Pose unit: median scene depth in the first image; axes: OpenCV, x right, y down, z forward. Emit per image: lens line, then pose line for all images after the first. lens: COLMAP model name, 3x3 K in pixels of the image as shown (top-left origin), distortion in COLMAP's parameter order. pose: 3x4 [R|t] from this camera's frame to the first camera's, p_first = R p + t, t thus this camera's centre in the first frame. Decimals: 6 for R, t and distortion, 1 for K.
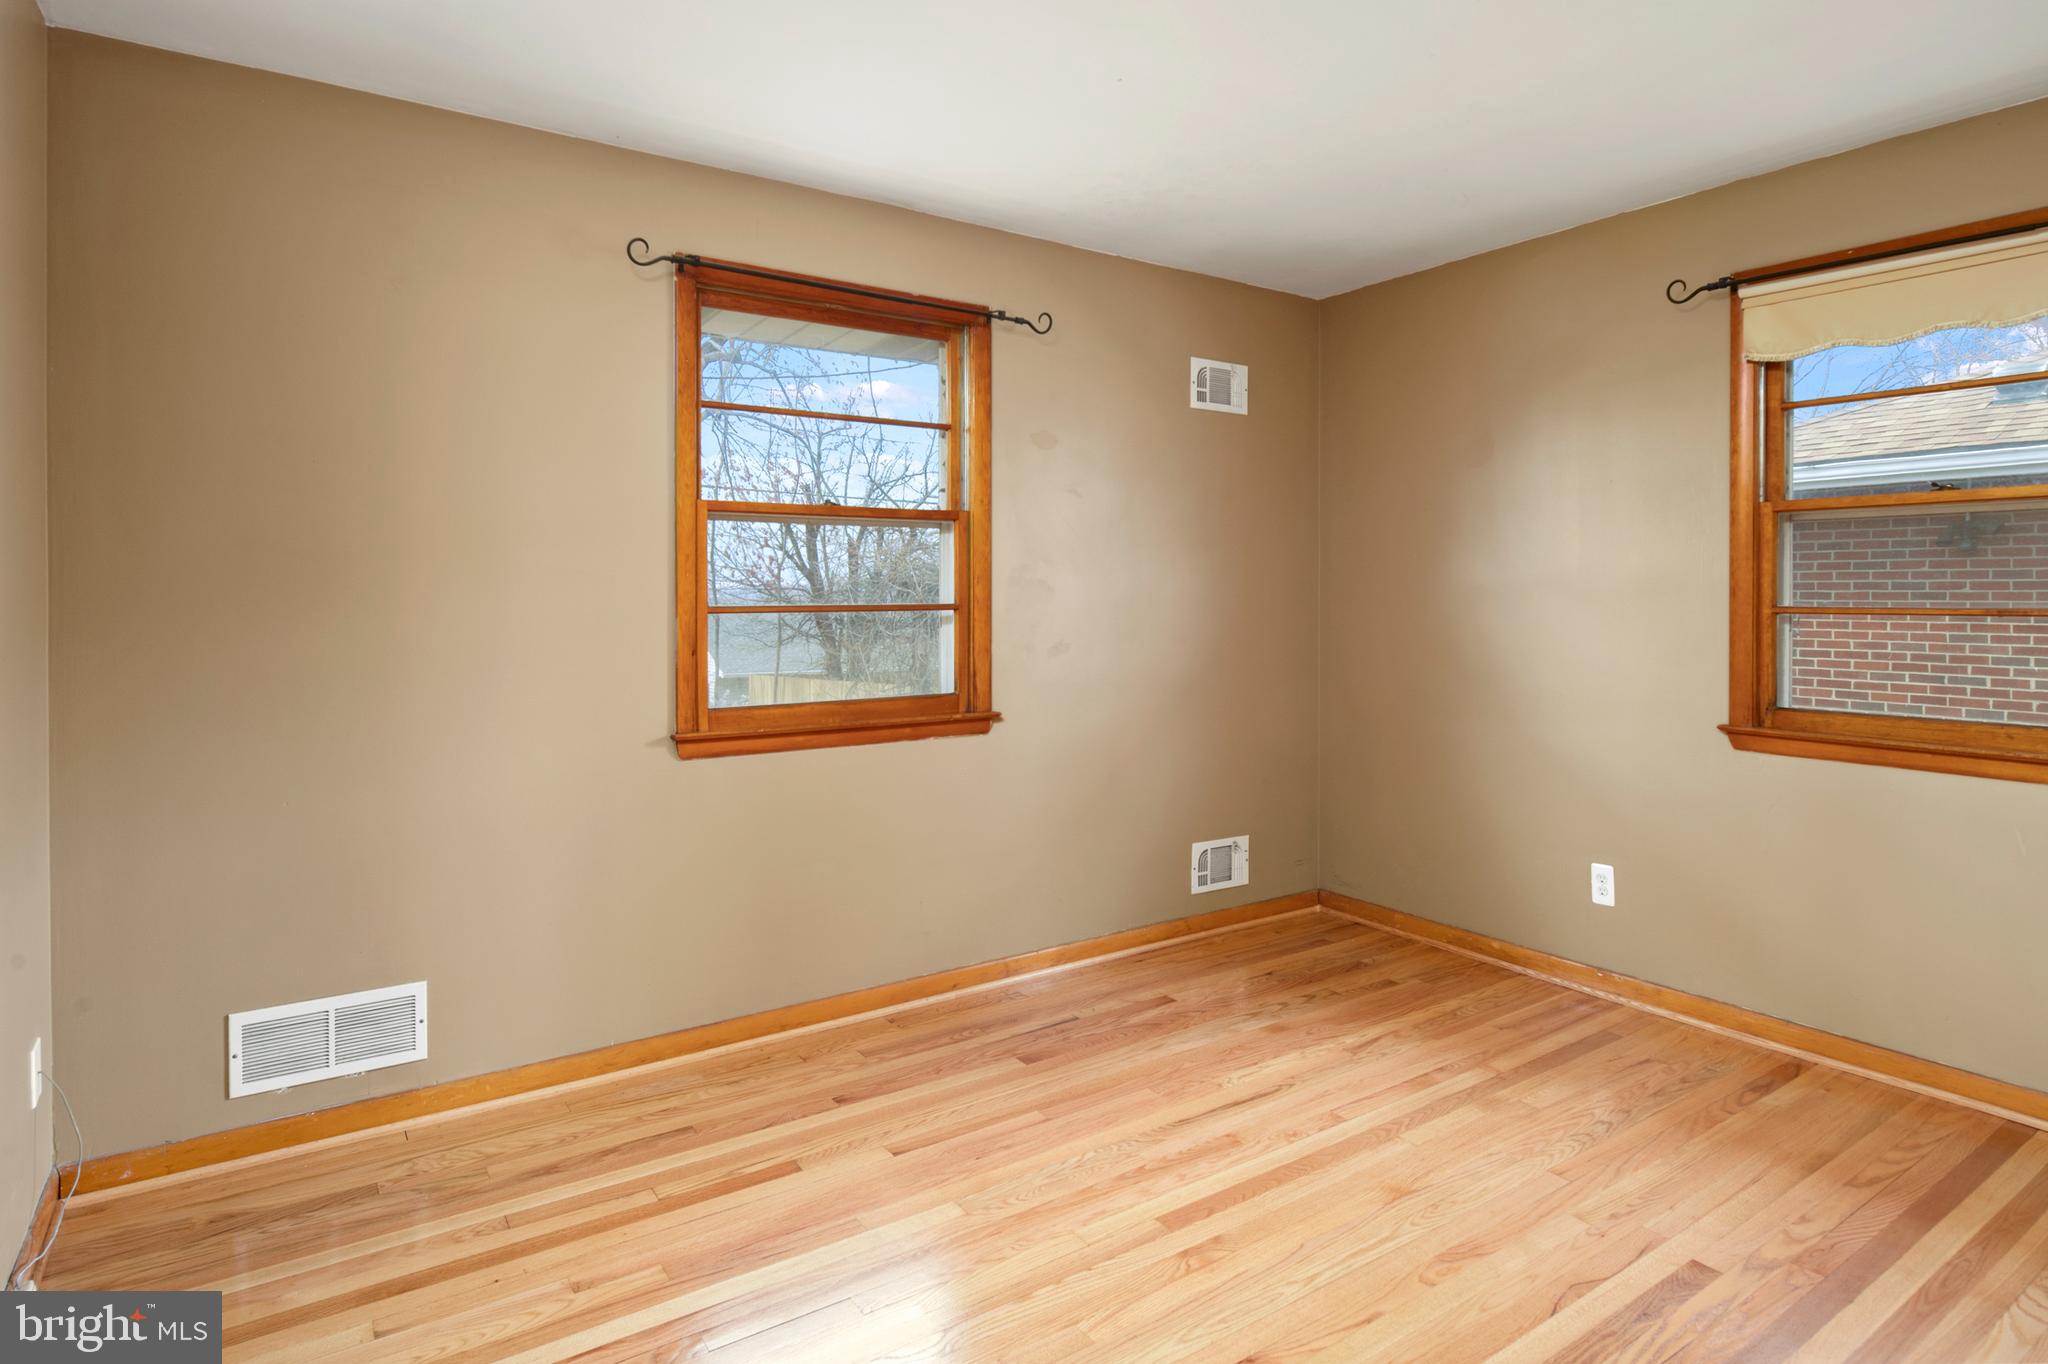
lens RADIAL K [[1111.0, 0, 1010.7], [0, 1111.0, 633.3], [0, 0, 1]] dist [-0.002608, -0.000942]
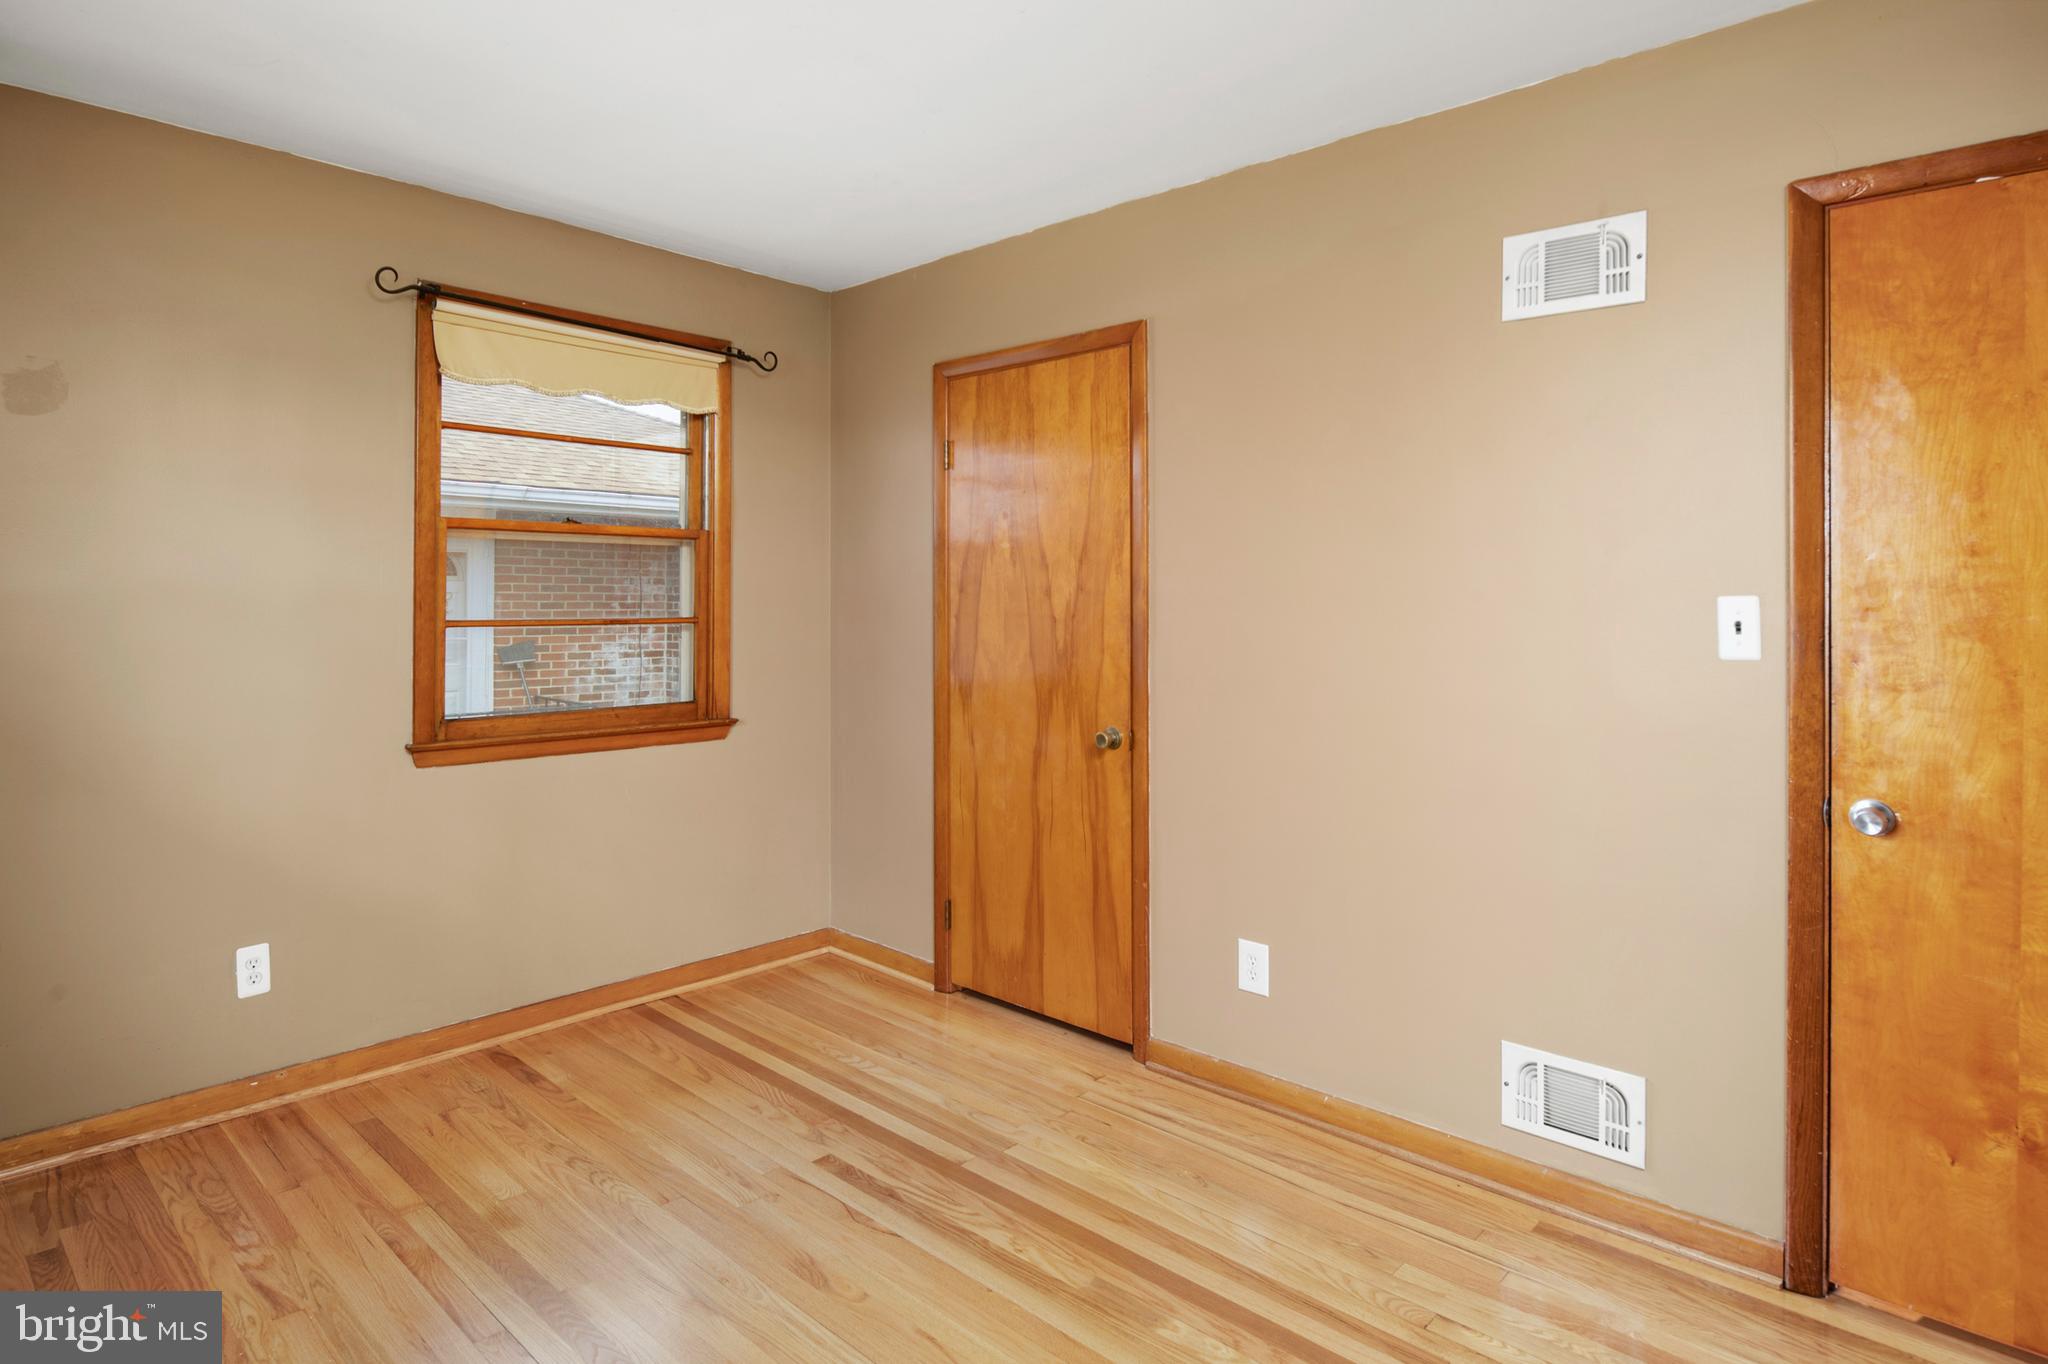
lens RADIAL K [[1111.2, 0, 1019.6], [0, 1111.2, 618.9], [0, 0, 1]] dist [-0.003911, -0.000537]
pose [[-0.222034, -0.008670, 0.975000, -0.424182], [0.036860, 0.999171, 0.017279, -0.024391], [-0.974342, 0.039775, -0.221530, 0.721399]]
